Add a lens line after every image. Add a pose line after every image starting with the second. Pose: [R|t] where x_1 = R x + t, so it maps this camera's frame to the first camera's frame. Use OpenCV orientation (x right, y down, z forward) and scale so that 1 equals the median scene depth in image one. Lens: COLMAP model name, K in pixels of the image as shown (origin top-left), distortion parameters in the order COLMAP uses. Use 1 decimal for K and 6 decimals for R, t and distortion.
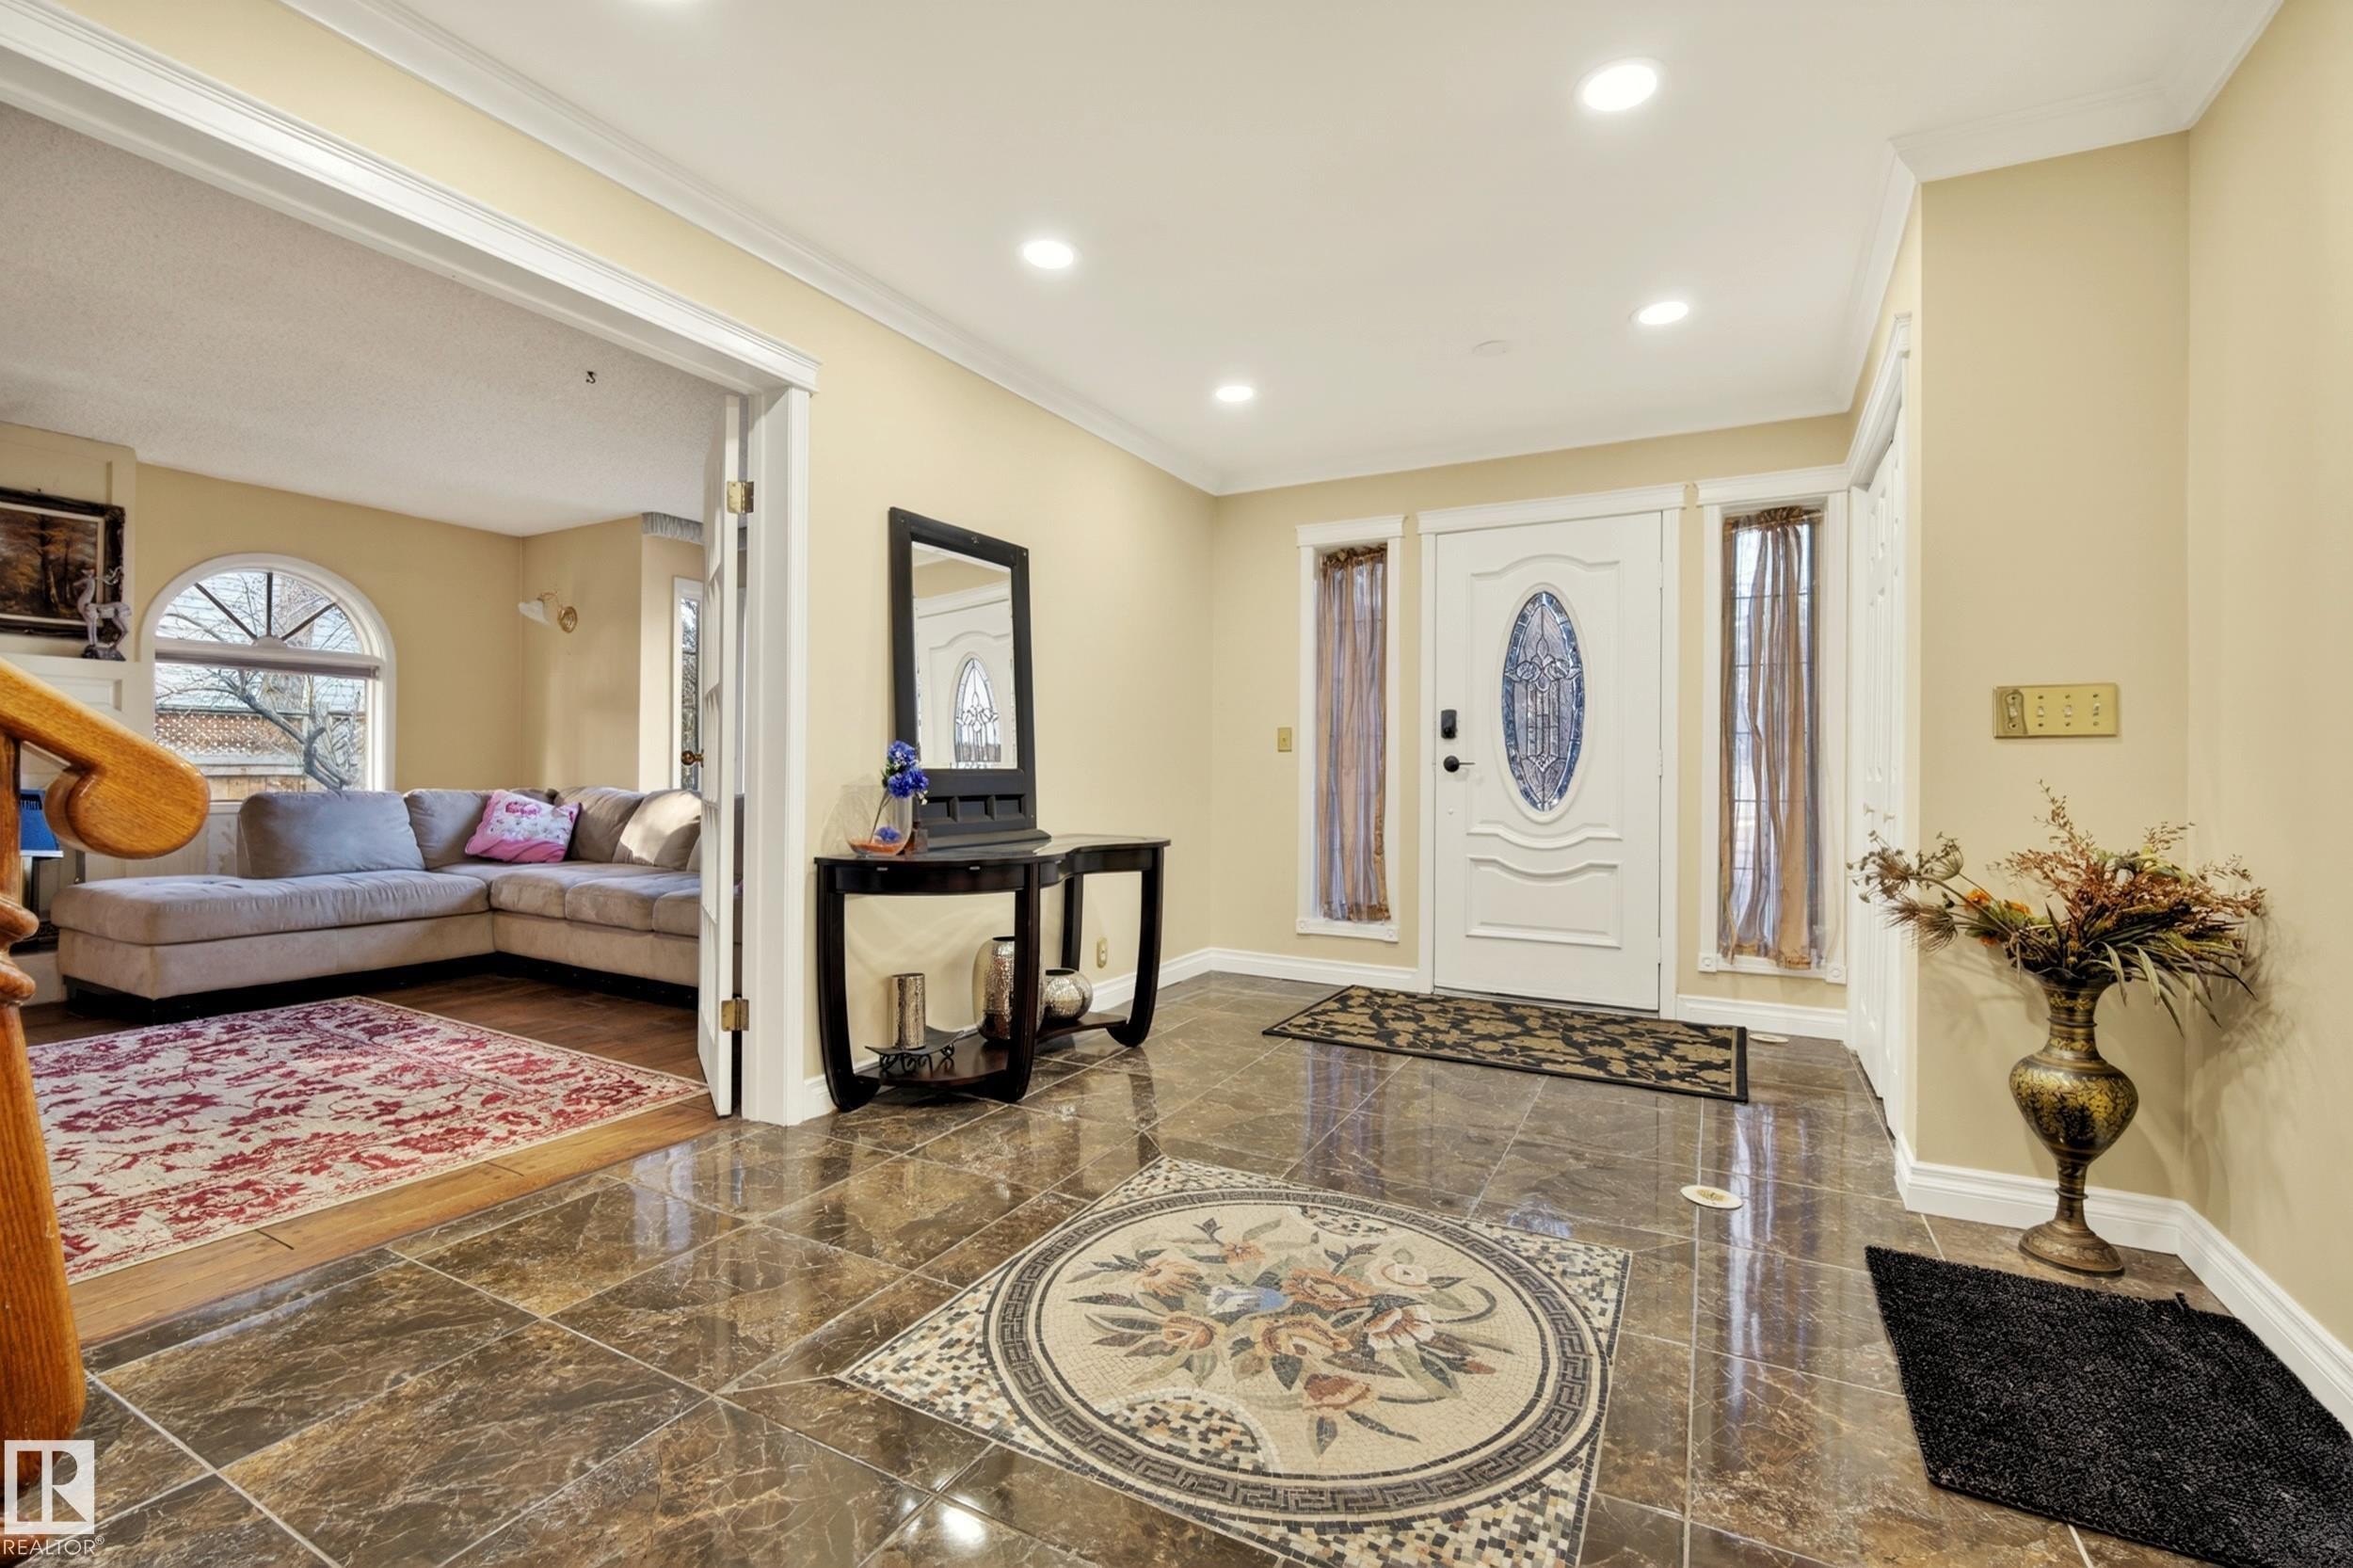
lens RADIAL K [[1026.1, 0, 1177.0], [0, 1026.1, 772.4], [0, 0, 1]] dist [-0.003131, 0.000213]
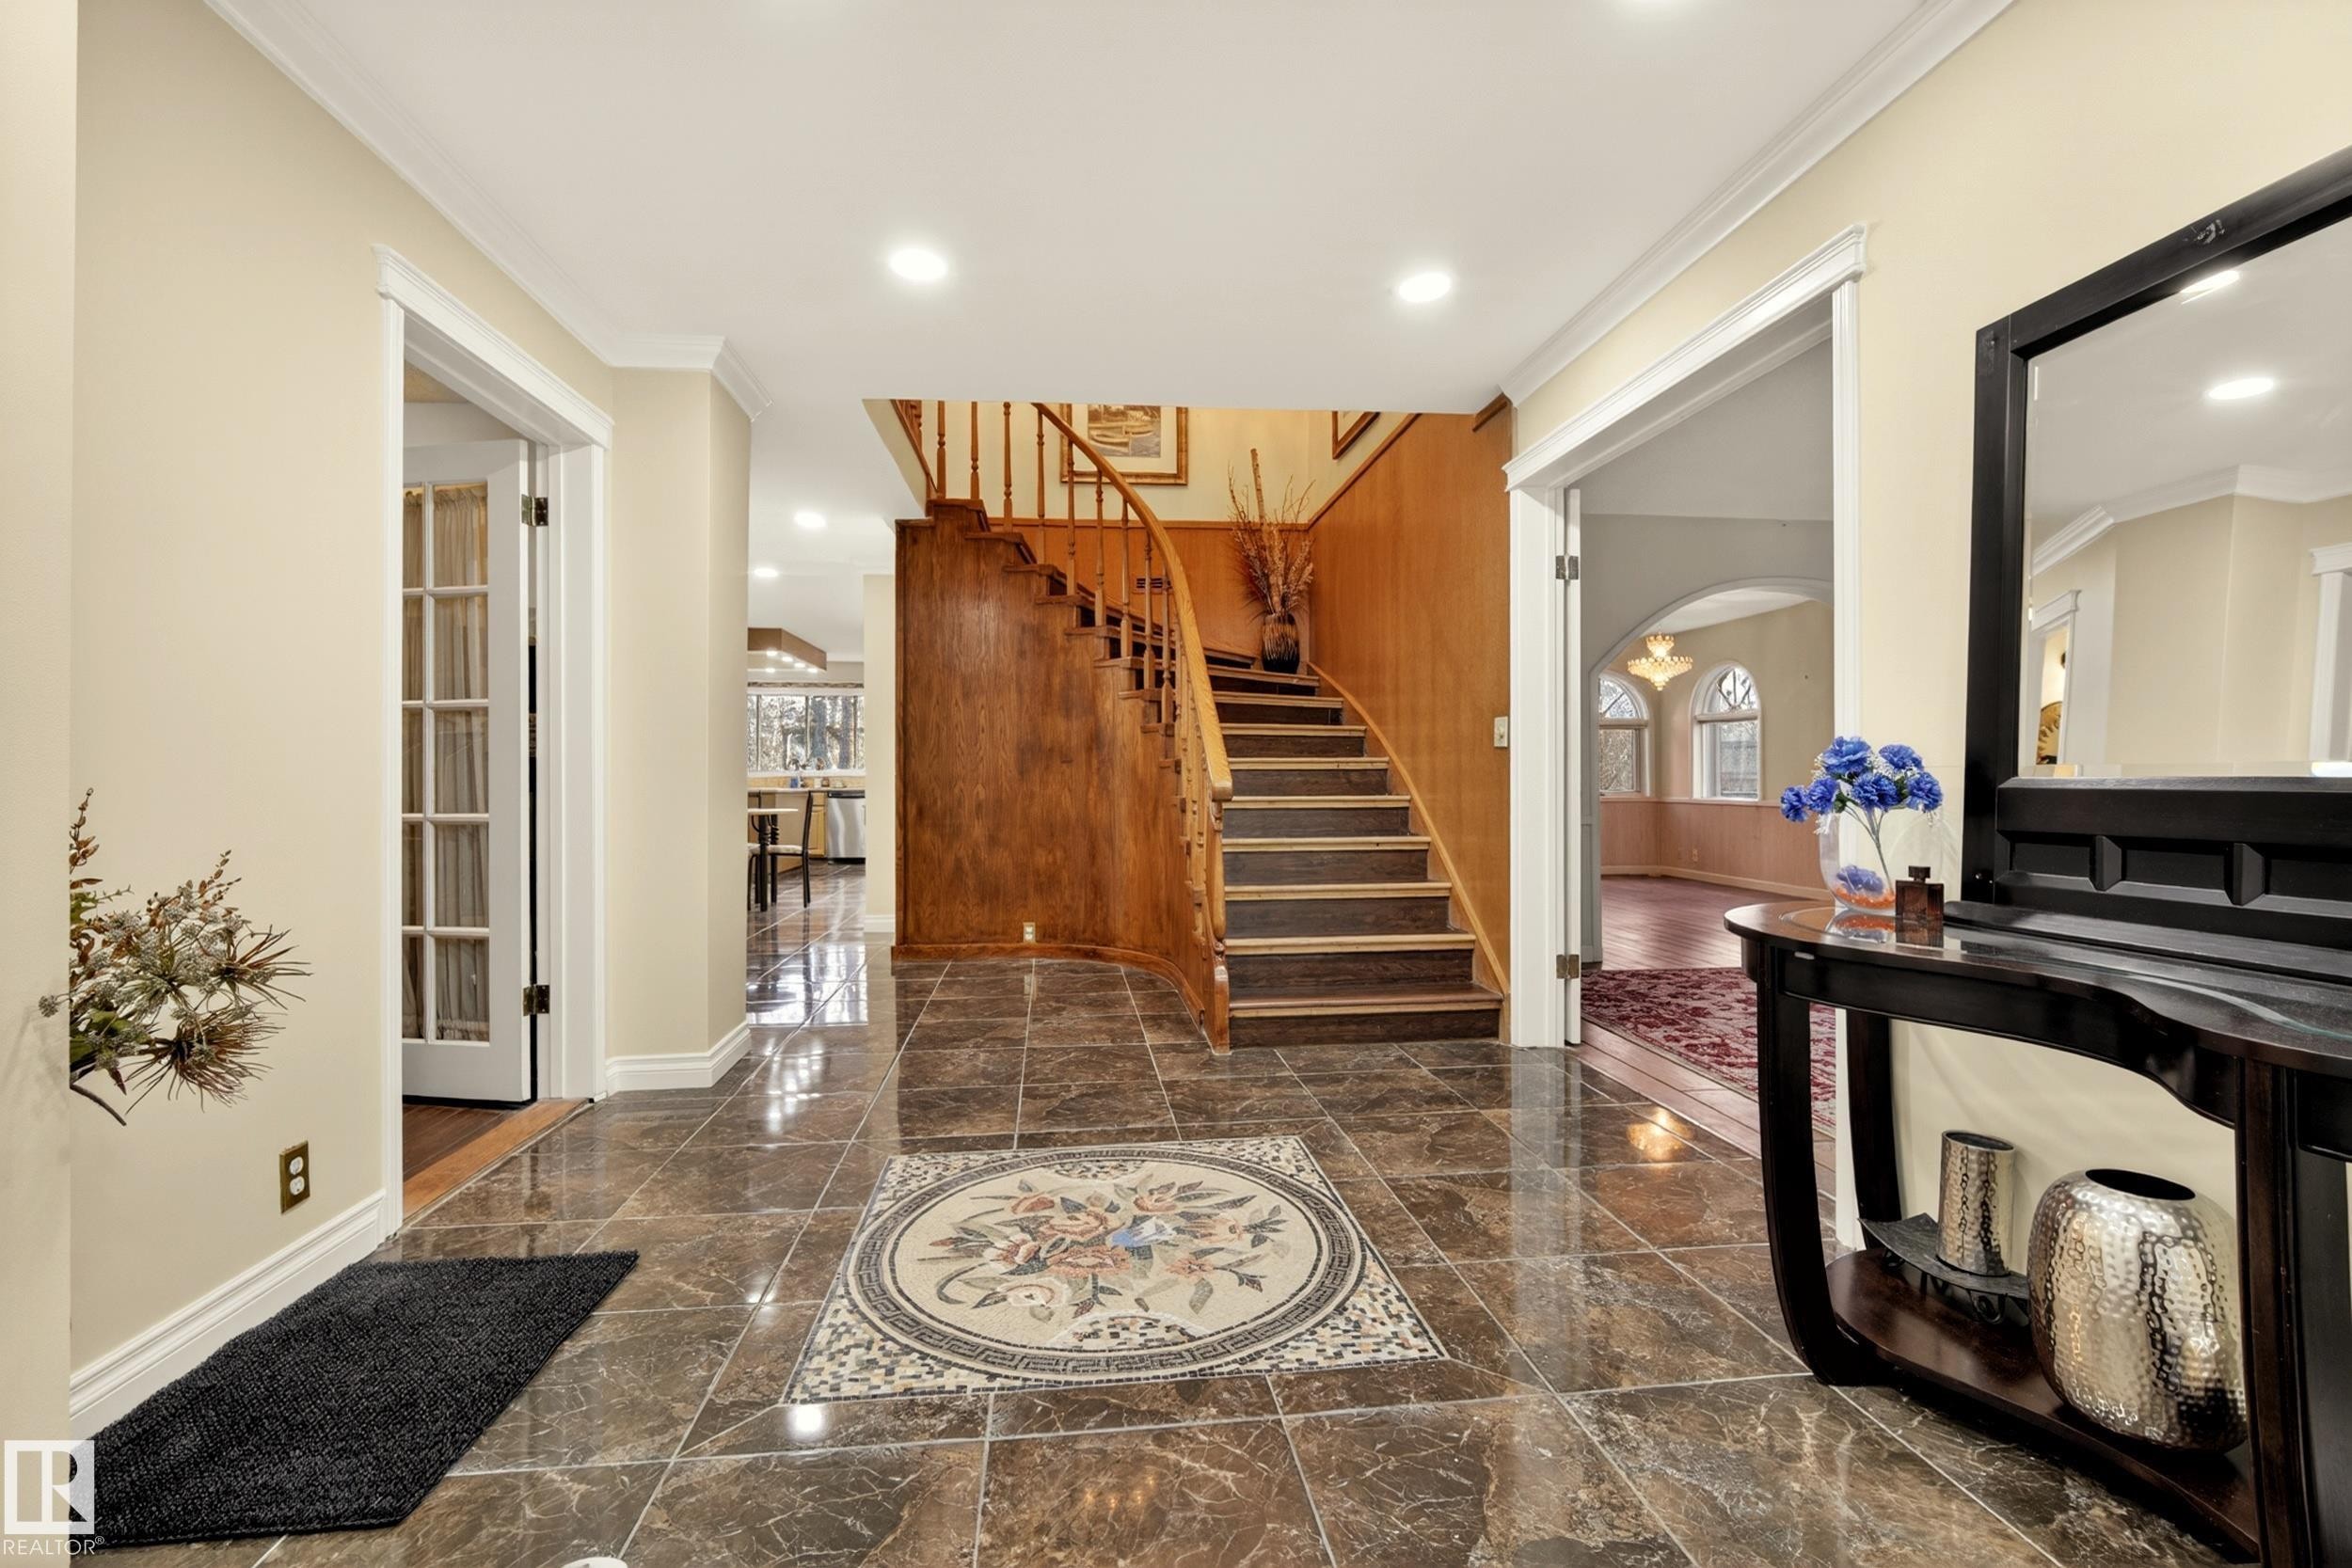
lens RADIAL K [[1025.6, 0, 1173.7], [0, 1025.6, 777.0], [0, 0, 1]] dist [-0.003131, 0.000213]
pose [[-0.823359, -0.002311, -0.567516, 0.688900], [-0.000700, 0.999995, -0.003056, -0.002825], [0.567521, -0.002119, -0.823357, 1.946648]]
